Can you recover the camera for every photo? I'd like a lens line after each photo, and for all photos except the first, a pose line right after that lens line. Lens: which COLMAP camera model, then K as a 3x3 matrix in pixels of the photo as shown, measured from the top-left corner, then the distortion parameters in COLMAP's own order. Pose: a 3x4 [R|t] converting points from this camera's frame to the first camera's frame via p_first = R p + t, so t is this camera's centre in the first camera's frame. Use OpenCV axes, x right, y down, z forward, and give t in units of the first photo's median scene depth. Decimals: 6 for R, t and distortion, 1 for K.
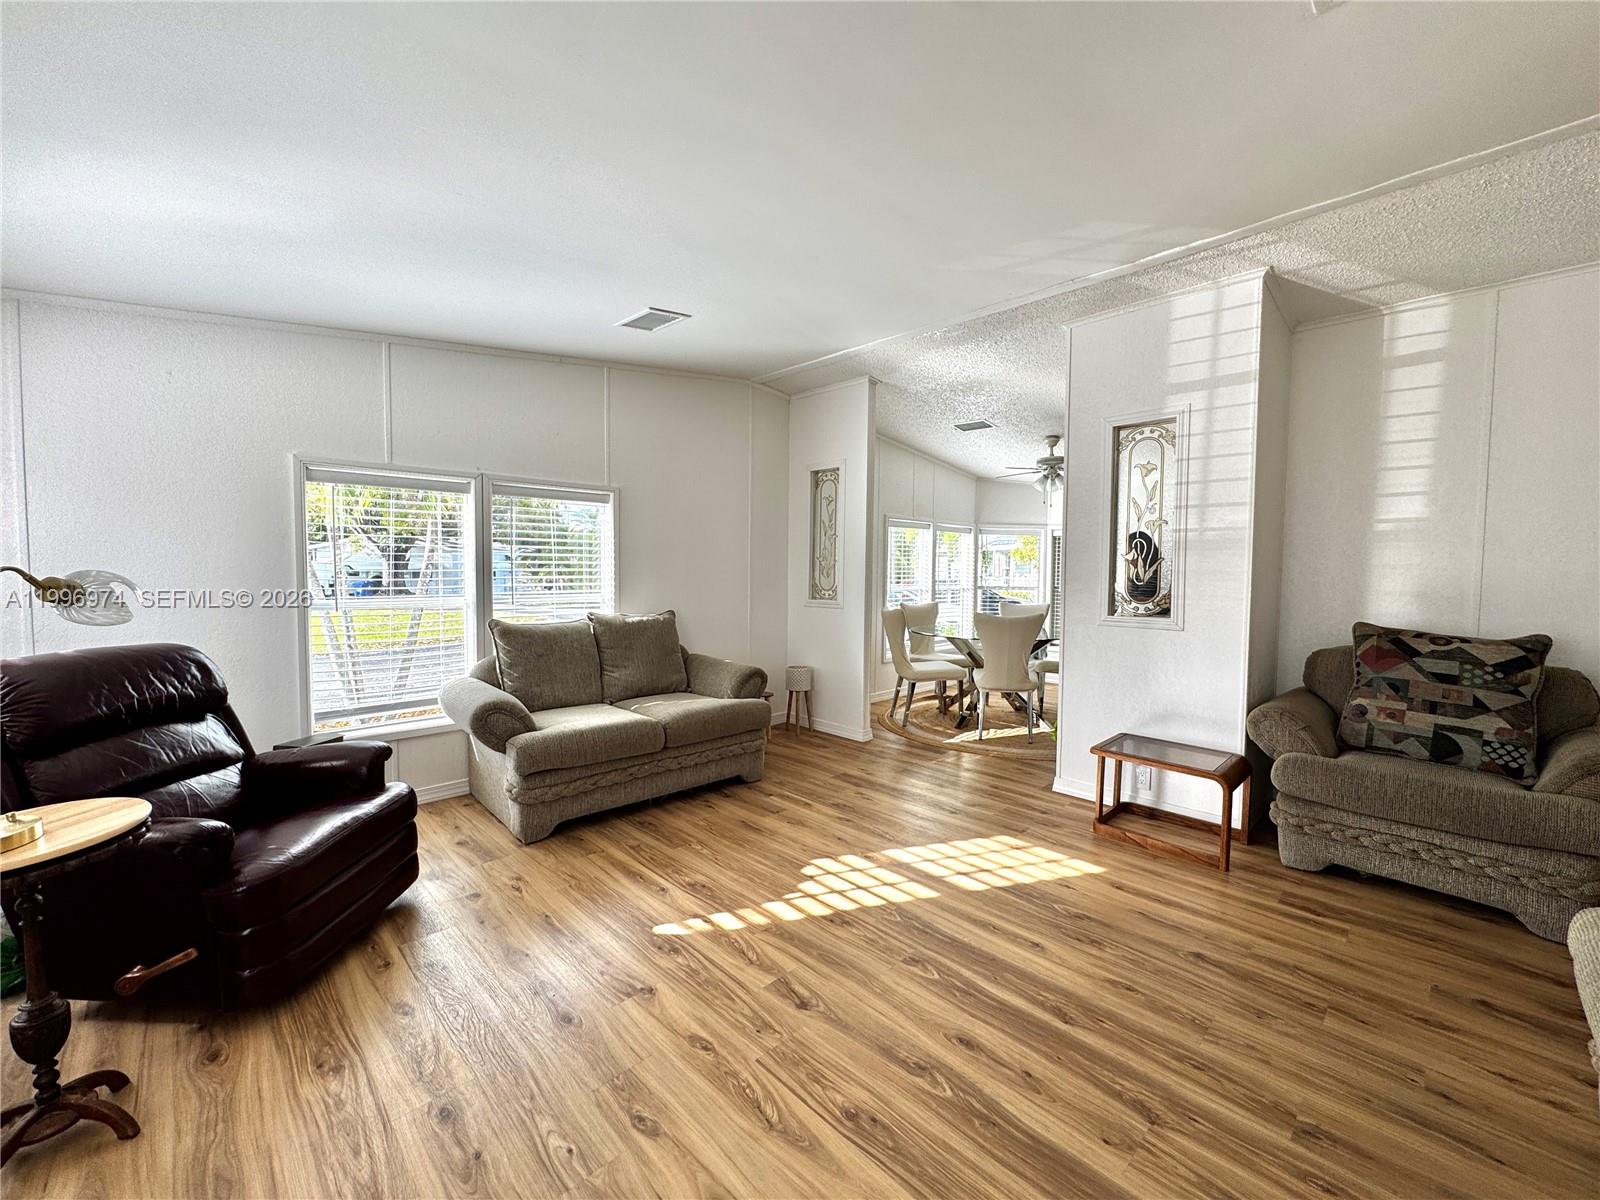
lens RADIAL K [[637.7, 0, 796.5], [0, 637.7, 608.4], [0, 0, 1]] dist [-0.003527, 0.000144]
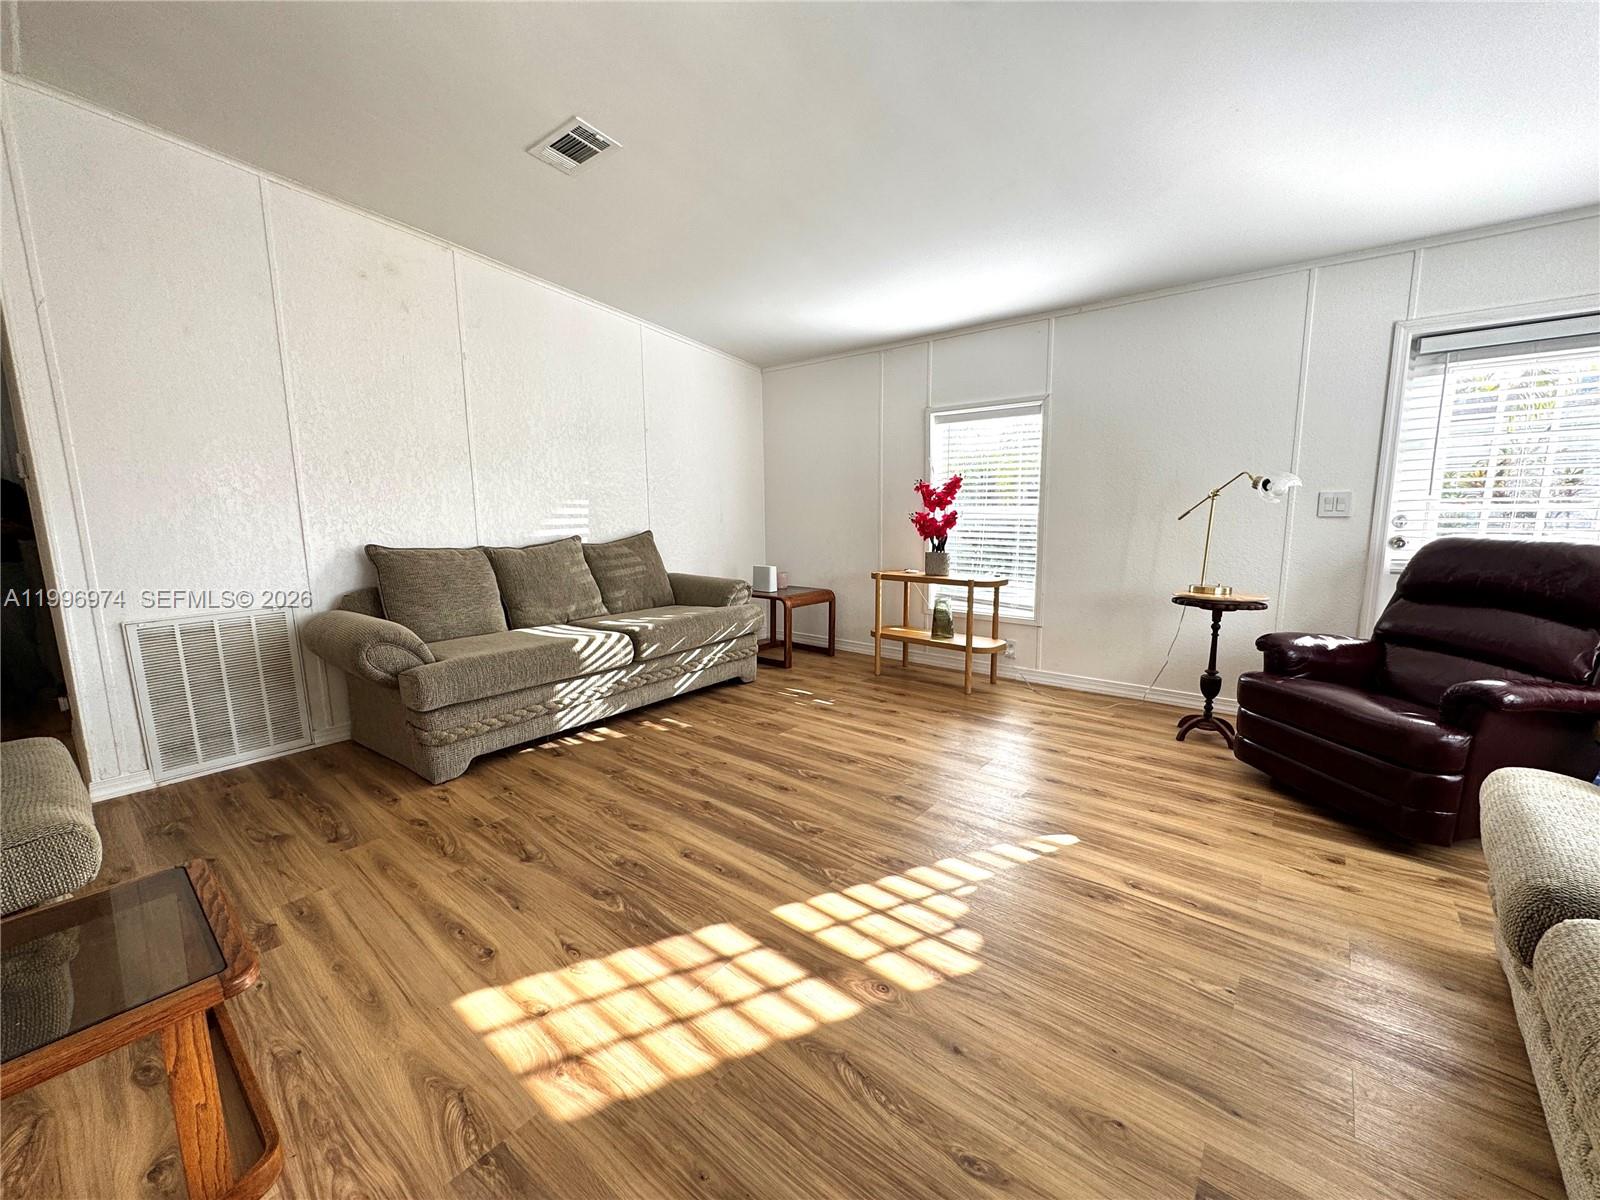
lens RADIAL K [[637.7, 0, 800.0], [0, 637.7, 594.4], [0, 0, 1]] dist [-0.003527, 0.000144]
pose [[-0.993082, 0.020315, -0.115653, 0.272948], [-0.003773, 0.978892, 0.204343, -0.051726], [0.117363, 0.203366, -0.972043, 1.657063]]
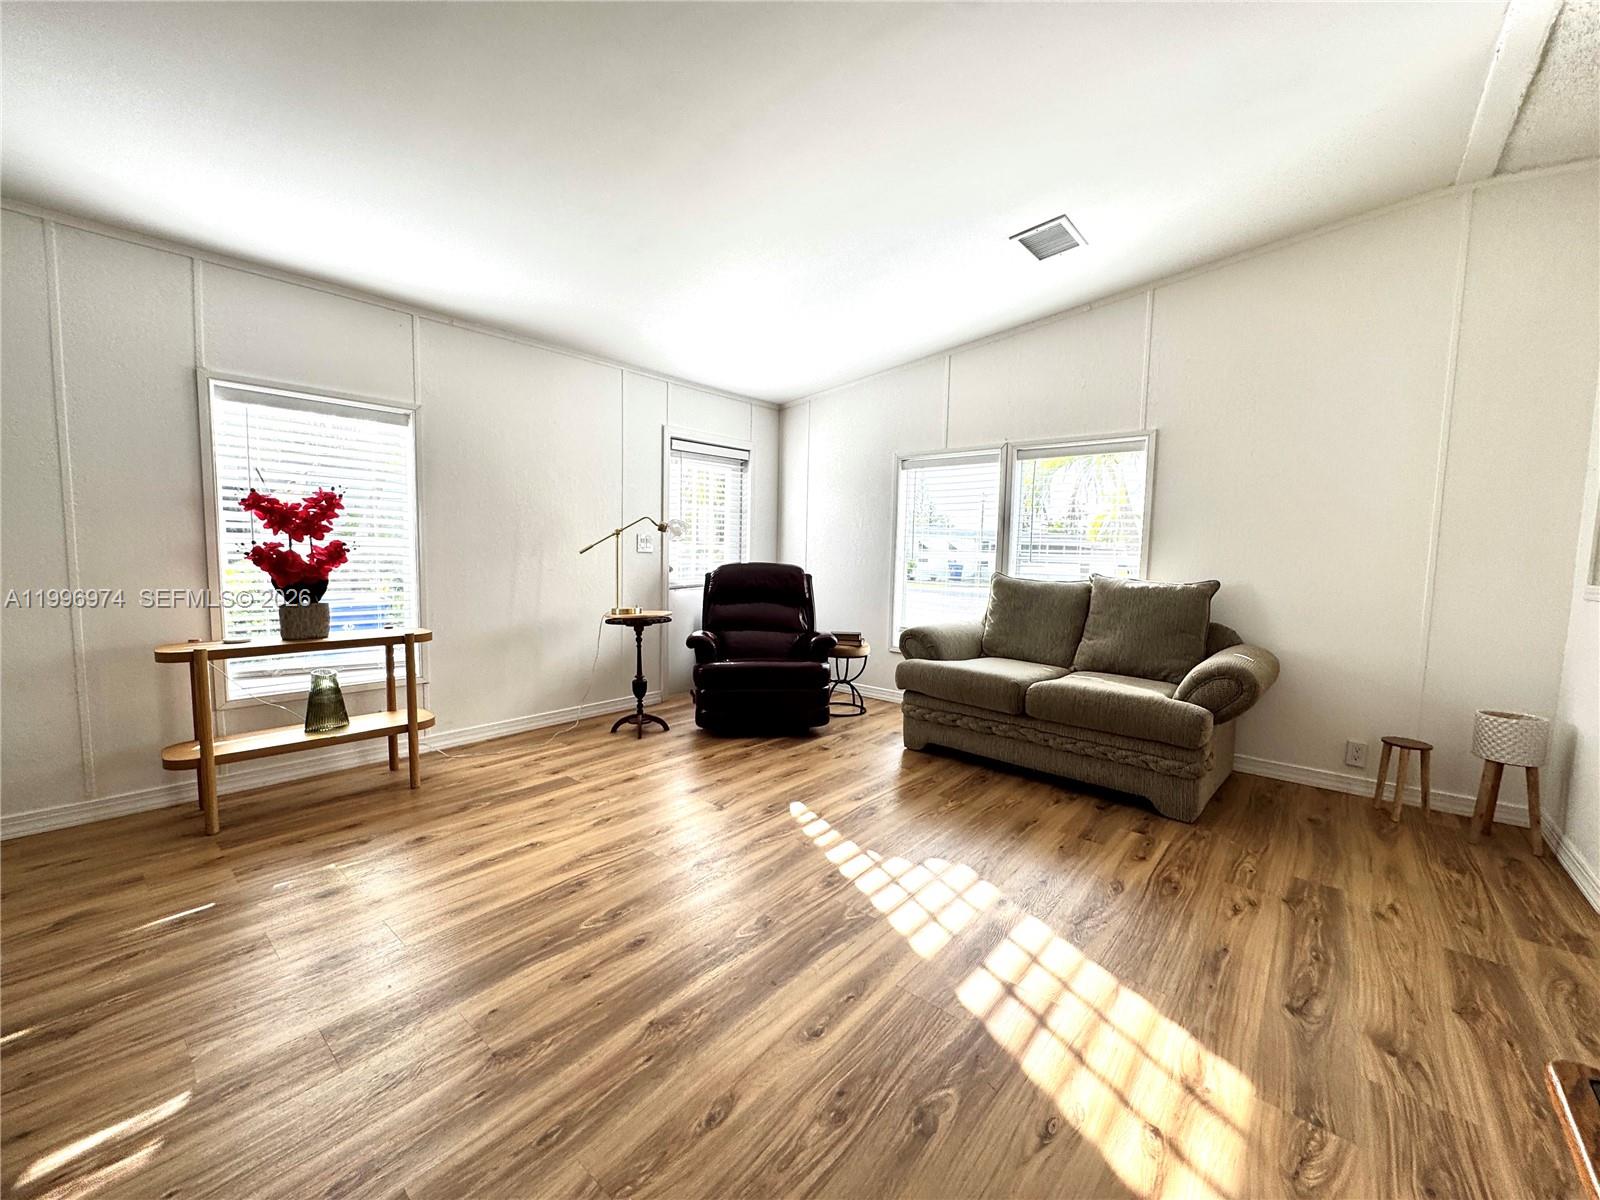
lens RADIAL K [[637.7, 0, 793.5], [0, 637.7, 598.6], [0, 0, 1]] dist [-0.003527, 0.000144]
pose [[0.086861, 0.073710, -0.993490, 0.879975], [-0.083280, 0.994306, 0.066489, 0.030182], [0.992733, 0.076963, 0.092505, 0.775409]]
